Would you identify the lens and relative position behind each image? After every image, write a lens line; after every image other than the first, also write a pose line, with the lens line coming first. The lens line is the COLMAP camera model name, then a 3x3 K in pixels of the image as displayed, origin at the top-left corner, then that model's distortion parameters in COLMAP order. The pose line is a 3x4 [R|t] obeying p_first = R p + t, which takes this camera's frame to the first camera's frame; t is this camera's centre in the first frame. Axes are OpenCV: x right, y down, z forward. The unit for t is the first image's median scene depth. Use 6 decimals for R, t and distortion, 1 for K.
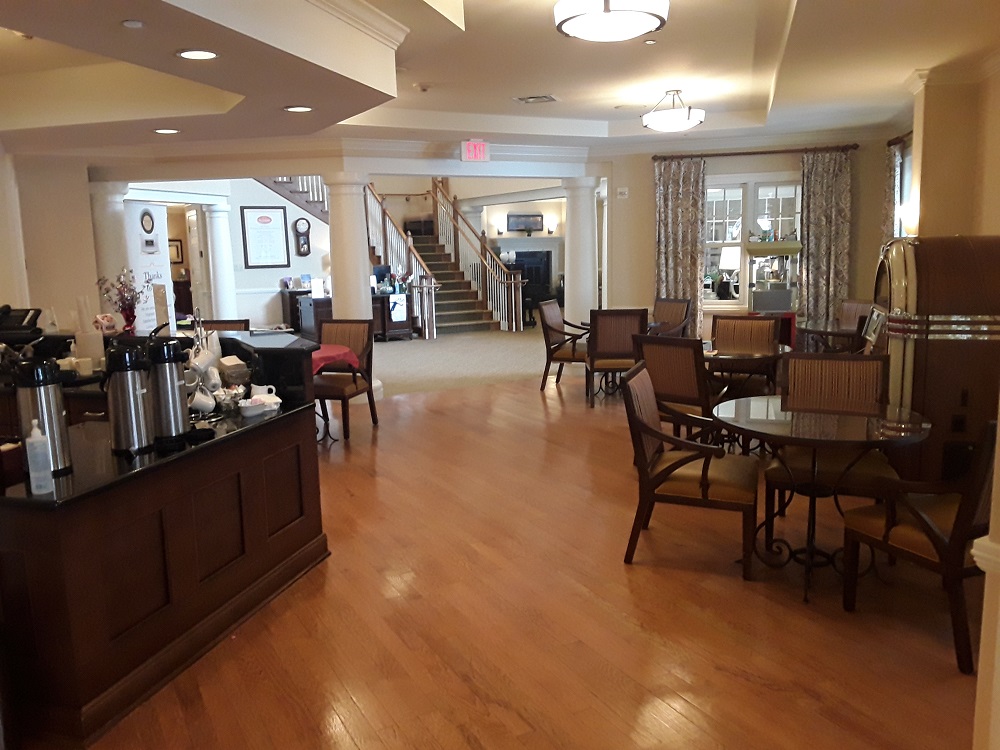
lens RADIAL K [[798.0, 0, 500.9], [0, 798.0, 373.8], [0, 0, 1]] dist [0.041620, -0.103138]
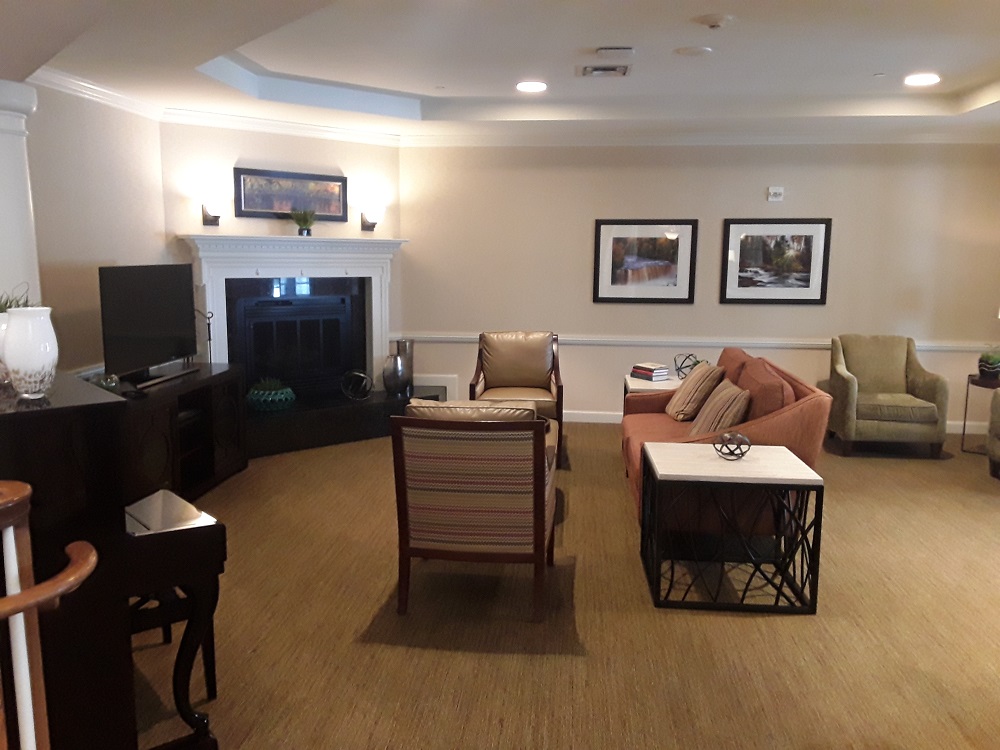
lens RADIAL K [[798.0, 0, 497.6], [0, 798.0, 373.6], [0, 0, 1]] dist [0.041620, -0.103138]
pose [[0.978272, 0.002089, 0.207316, 0.045079], [0.000425, 0.999927, -0.012080, -0.107586], [-0.207326, 0.011906, 0.978199, 0.643734]]
